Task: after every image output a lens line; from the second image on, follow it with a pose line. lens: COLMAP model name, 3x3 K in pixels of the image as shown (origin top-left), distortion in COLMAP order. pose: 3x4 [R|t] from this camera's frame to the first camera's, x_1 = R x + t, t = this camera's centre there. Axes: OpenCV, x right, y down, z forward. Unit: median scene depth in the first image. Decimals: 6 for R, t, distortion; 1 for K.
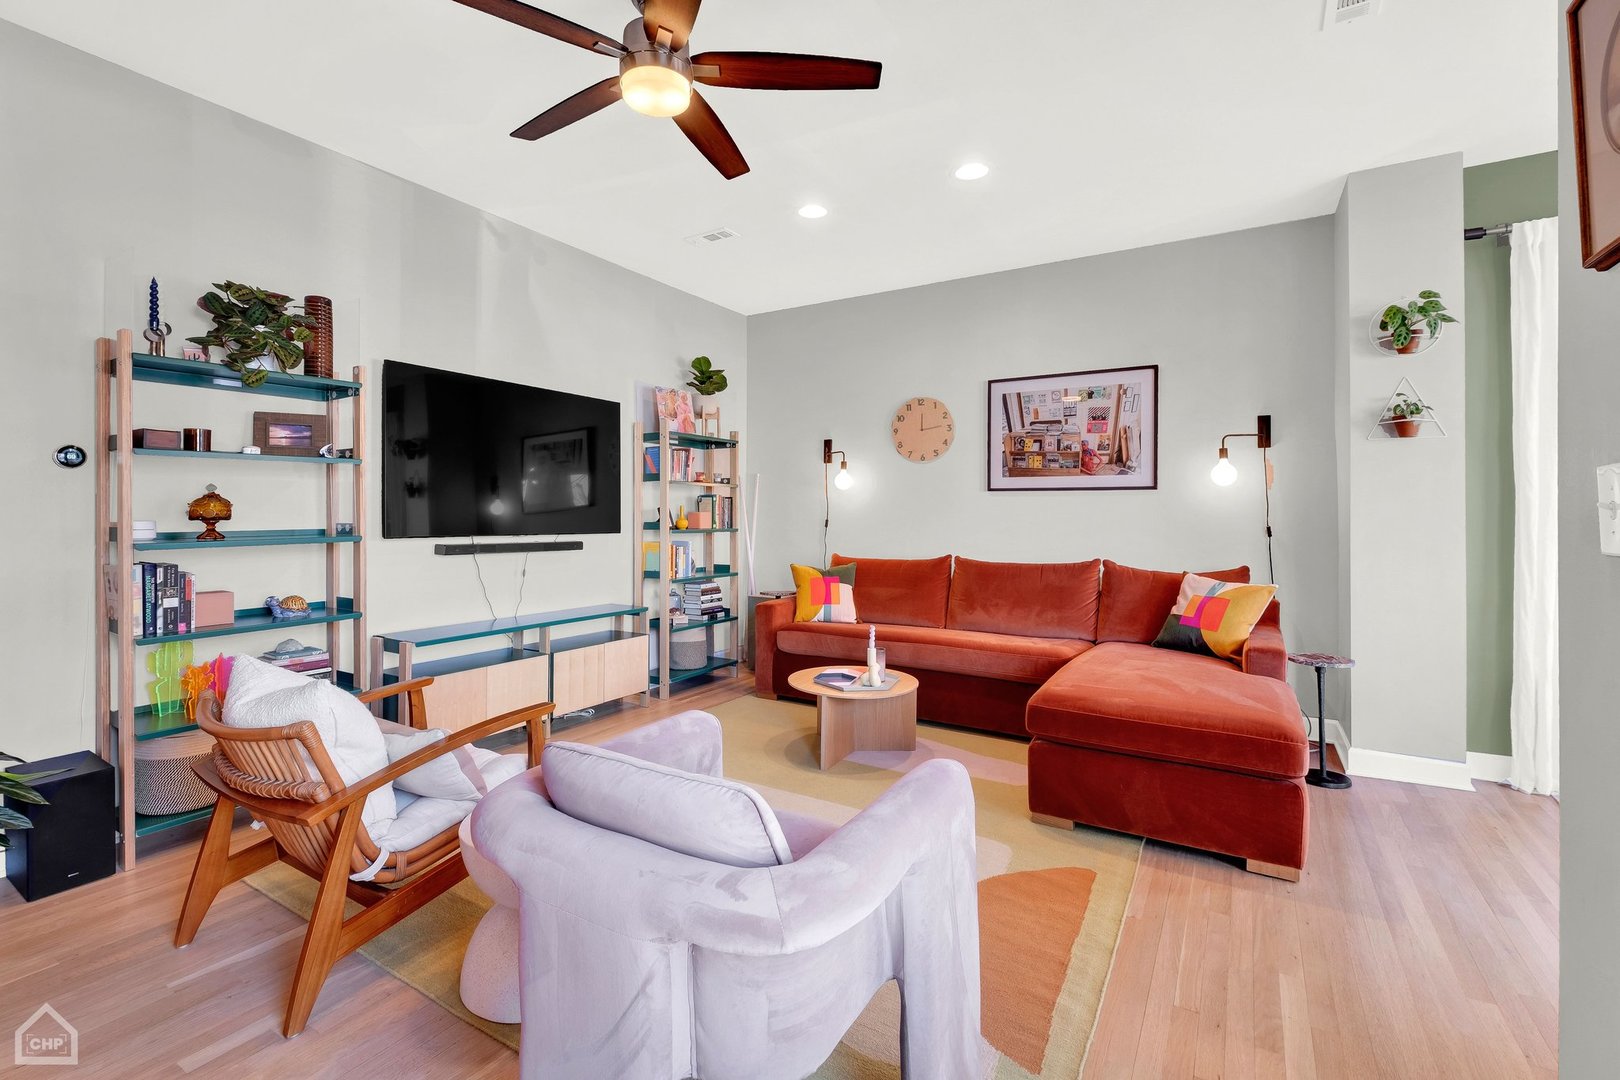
lens RADIAL K [[713.7, 0, 793.5], [0, 713.7, 511.3], [0, 0, 1]] dist [-0.004630, 0.000753]
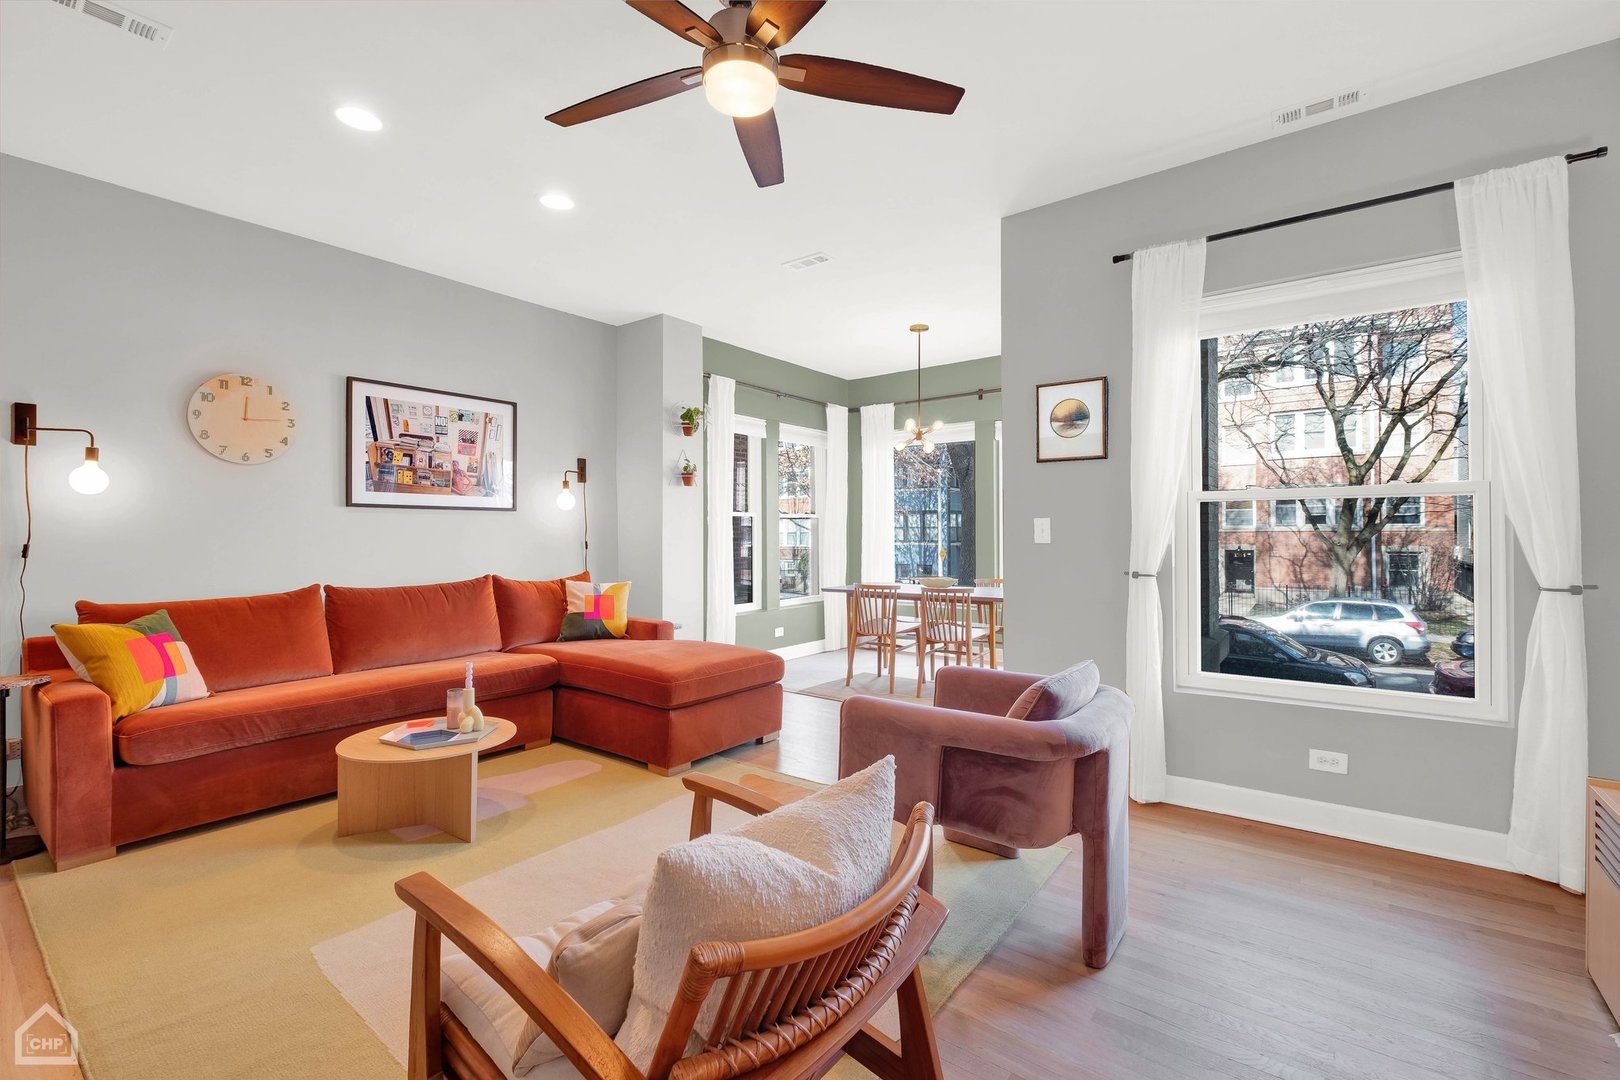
lens RADIAL K [[713.7, 0, 815.2], [0, 713.7, 533.7], [0, 0, 1]] dist [-0.004630, 0.000753]
pose [[0.088863, -0.002588, 0.996040, -0.547177], [0.002014, 0.999995, 0.002419, 0.003533], [-0.996042, 0.001791, 0.088868, 0.386147]]
